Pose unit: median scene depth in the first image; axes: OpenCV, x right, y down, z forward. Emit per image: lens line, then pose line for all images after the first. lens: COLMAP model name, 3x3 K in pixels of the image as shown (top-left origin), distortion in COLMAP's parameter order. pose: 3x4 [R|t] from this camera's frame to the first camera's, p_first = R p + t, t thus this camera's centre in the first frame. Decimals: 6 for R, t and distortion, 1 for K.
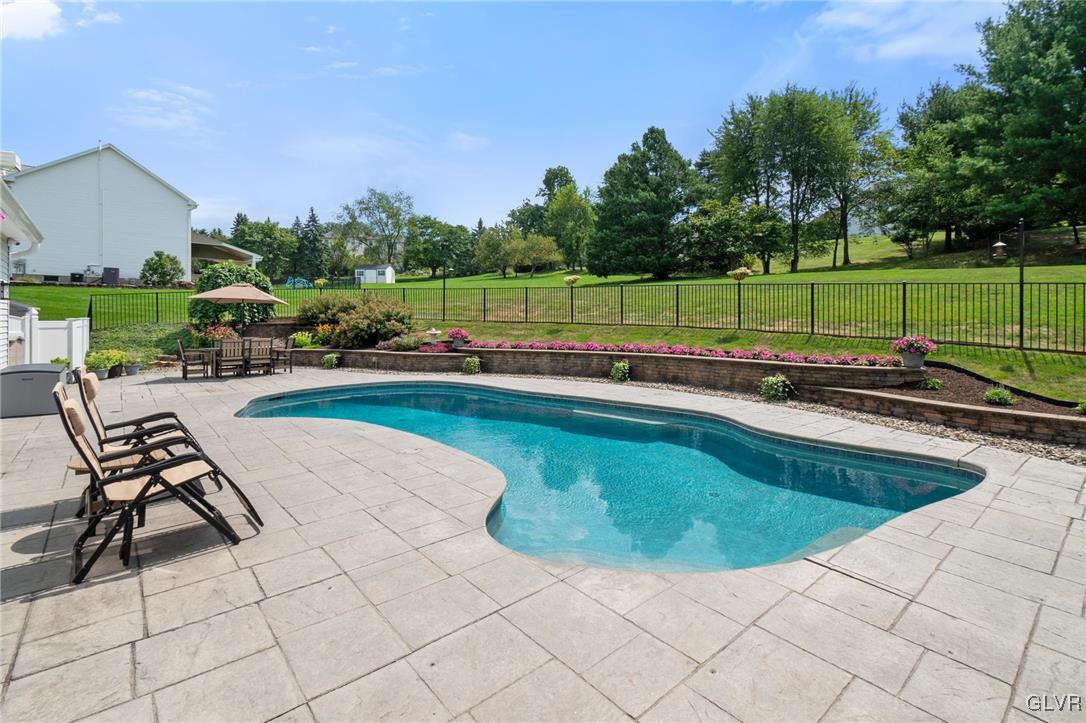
lens RADIAL K [[491.4, 0, 552.8], [0, 491.4, 321.6], [0, 0, 1]] dist [0.003404, -0.002243]
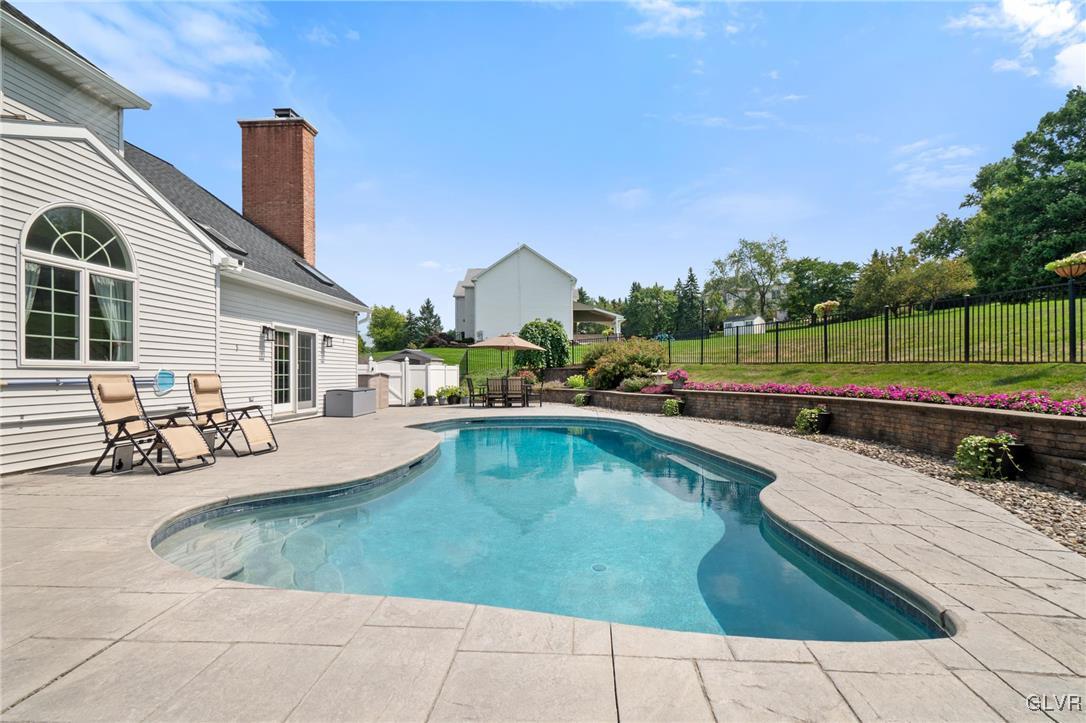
lens RADIAL K [[491.4, 0, 553.4], [0, 491.4, 372.0], [0, 0, 1]] dist [0.003404, -0.002243]
pose [[0.712056, -0.005286, -0.702103, 0.115637], [-0.000730, 0.999966, -0.008269, 0.010279], [0.702123, 0.006400, 0.712027, 0.059360]]
